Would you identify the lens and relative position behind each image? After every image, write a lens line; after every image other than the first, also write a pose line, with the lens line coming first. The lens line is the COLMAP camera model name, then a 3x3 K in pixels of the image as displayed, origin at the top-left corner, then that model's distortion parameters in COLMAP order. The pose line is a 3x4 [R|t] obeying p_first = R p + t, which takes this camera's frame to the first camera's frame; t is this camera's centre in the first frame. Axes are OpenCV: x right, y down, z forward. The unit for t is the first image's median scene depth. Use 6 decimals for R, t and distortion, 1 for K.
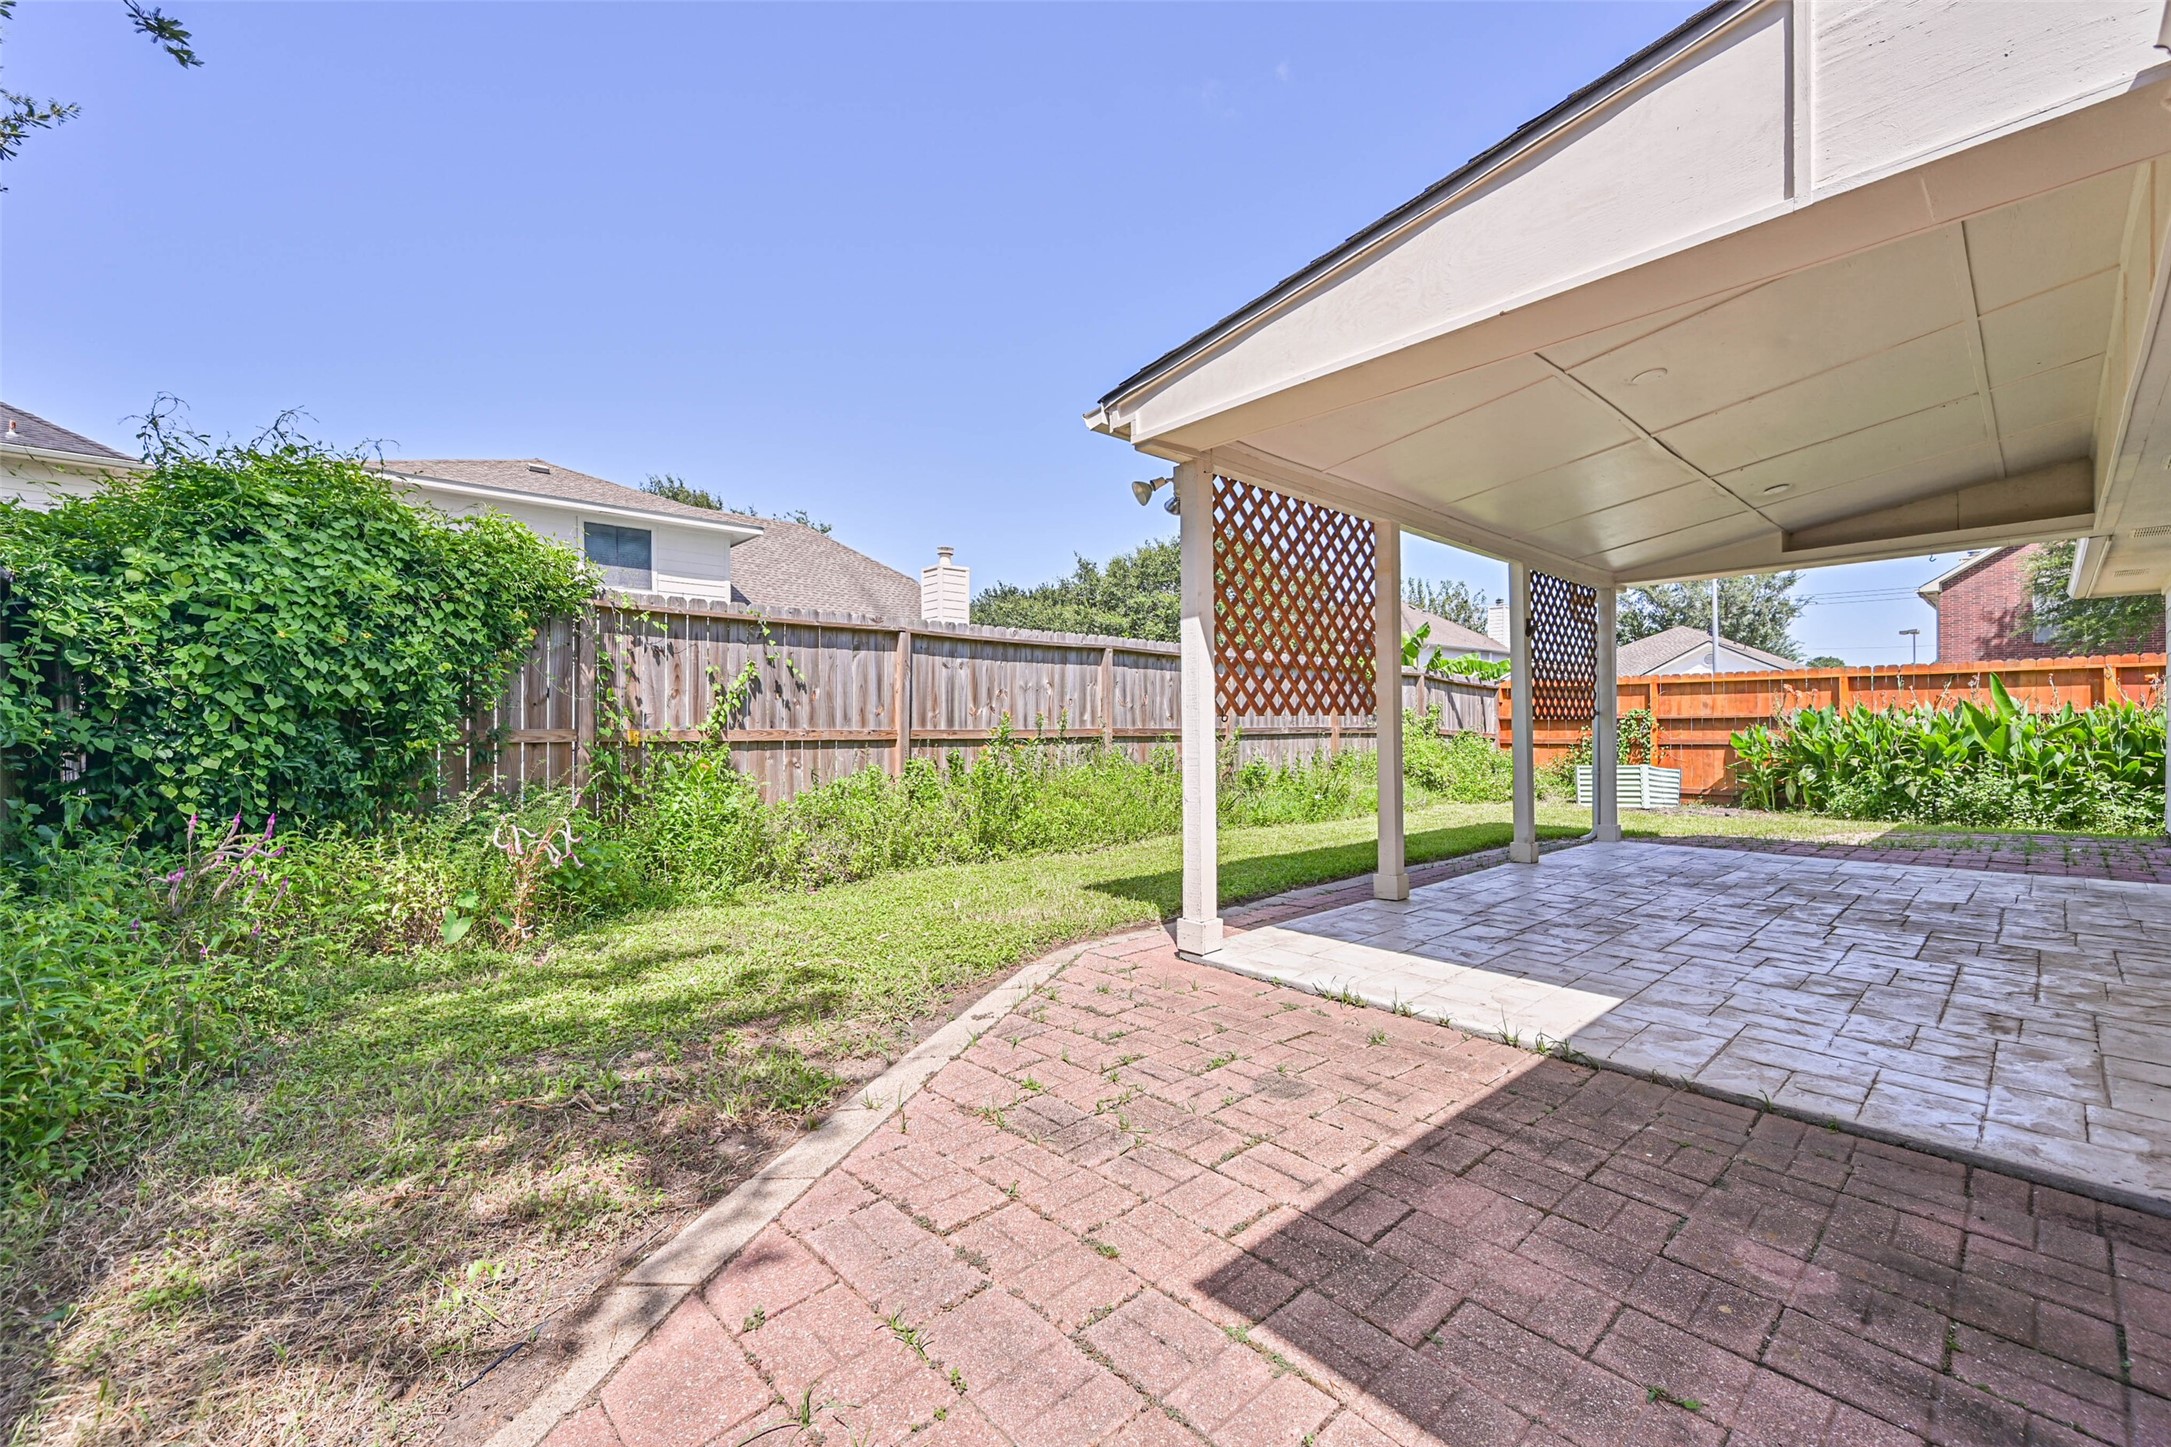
lens RADIAL K [[853.1, 0, 1100.2], [0, 853.1, 713.4], [0, 0, 1]] dist [0.001077, -0.000770]
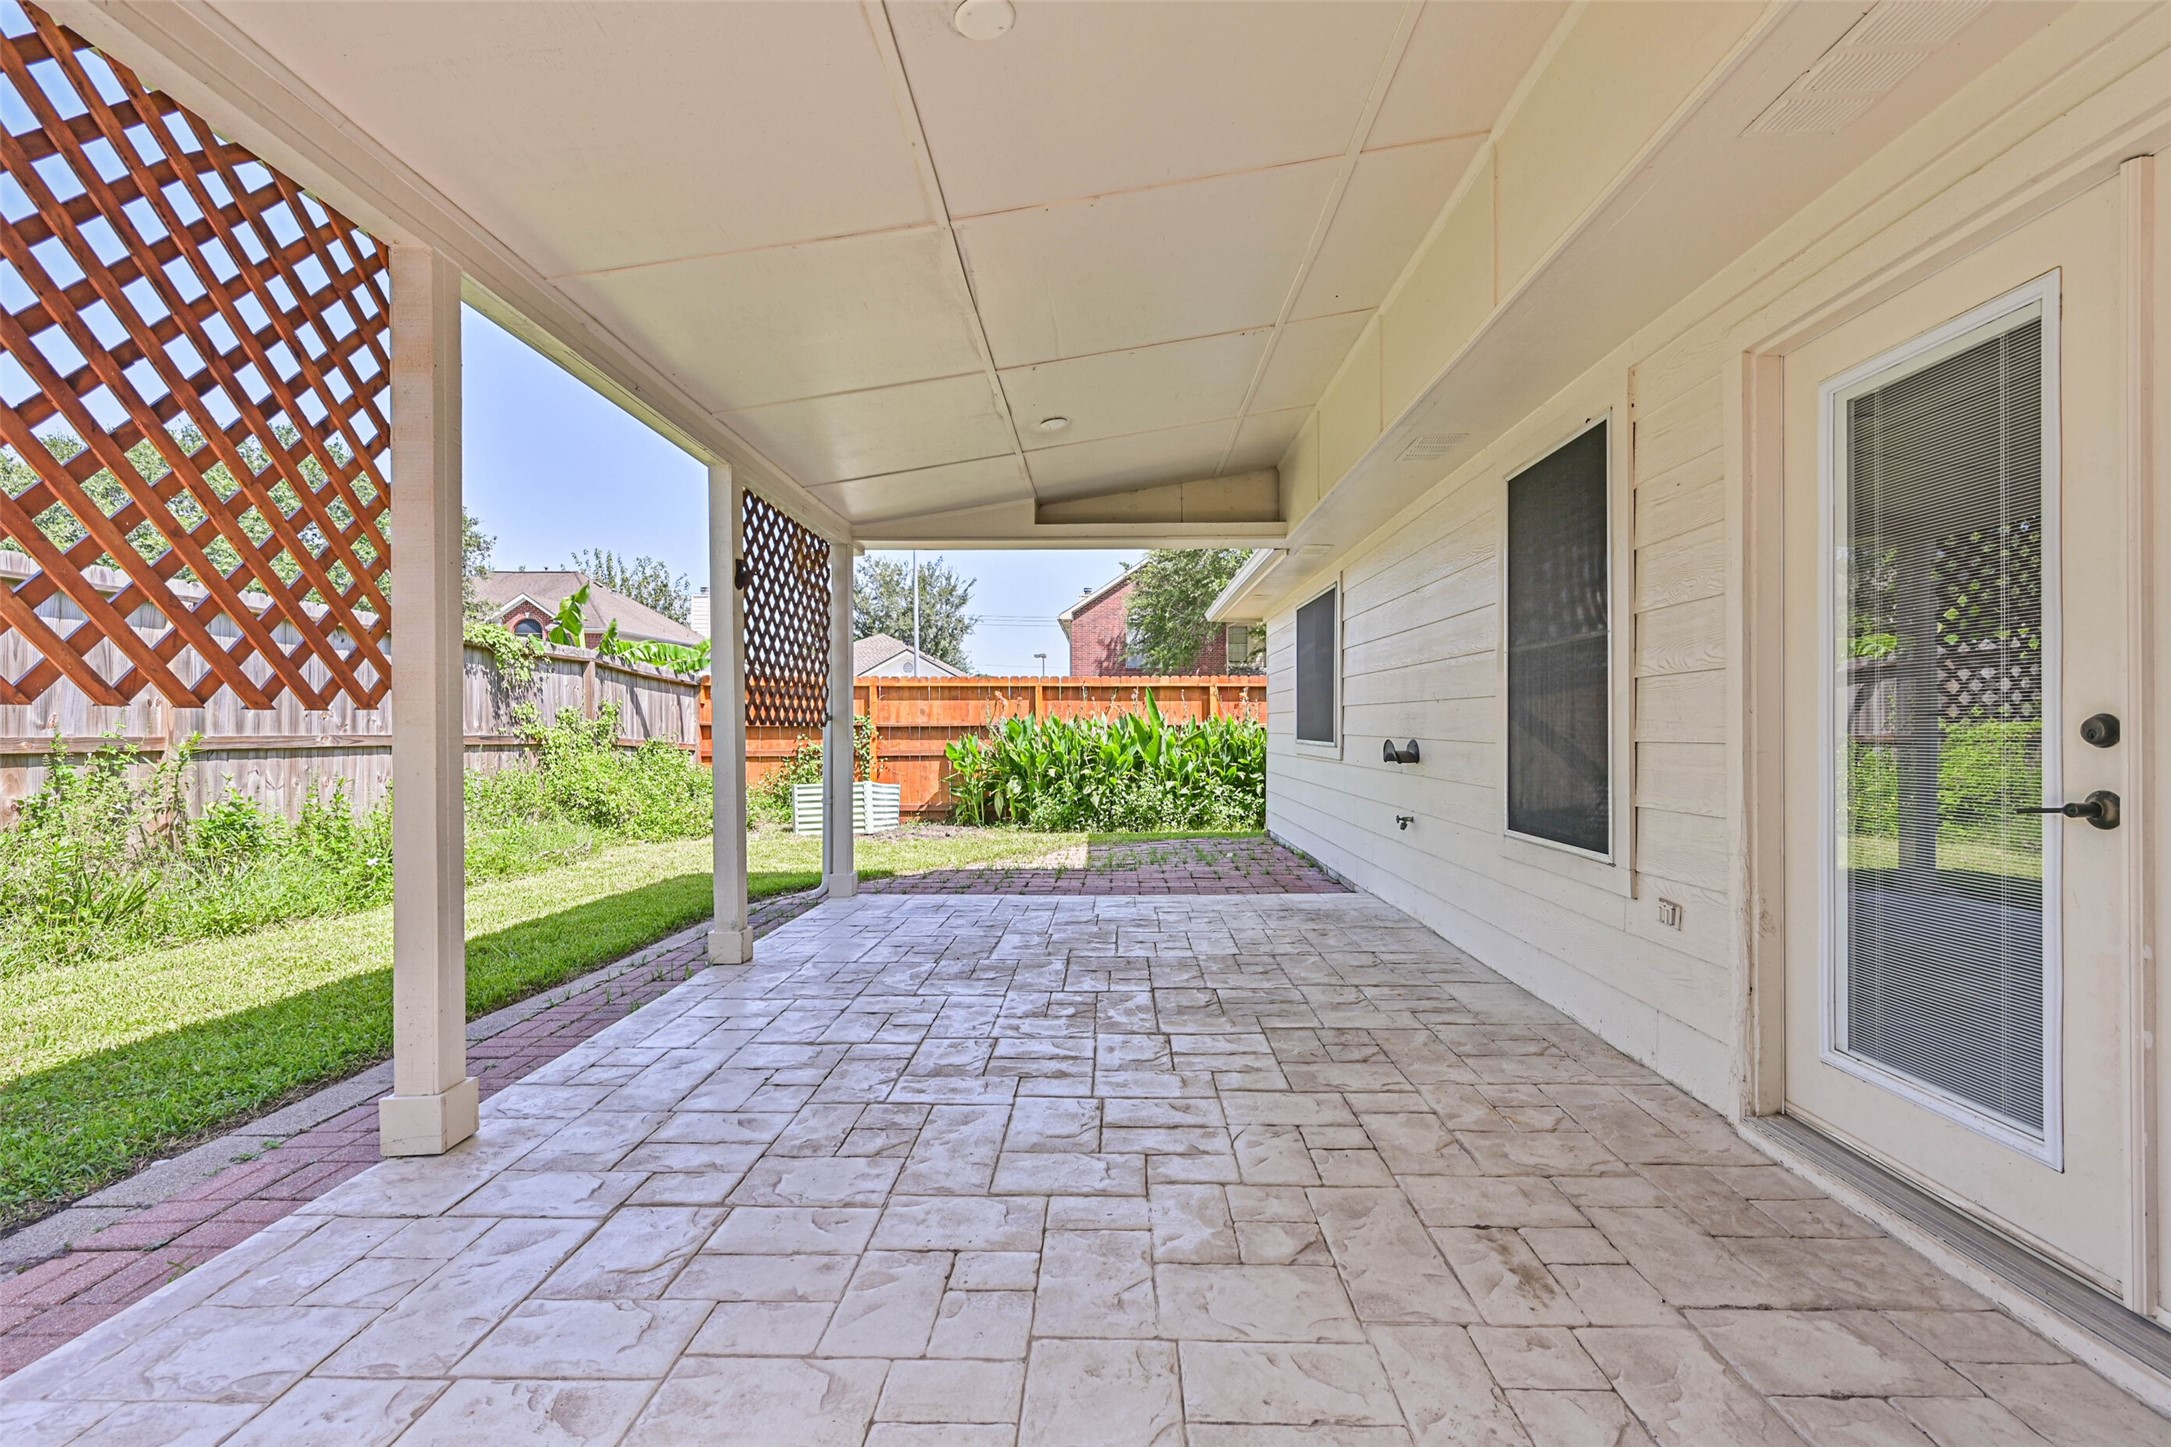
lens RADIAL K [[967.3, 0, 1090.7], [0, 967.3, 751.7], [0, 0, 1]] dist [0.000156, 0.000304]
pose [[0.684117, -0.009294, 0.729314, 0.108284], [-0.016051, 0.999485, 0.027794, 0.001381], [-0.729196, -0.030721, 0.683615, 0.219072]]
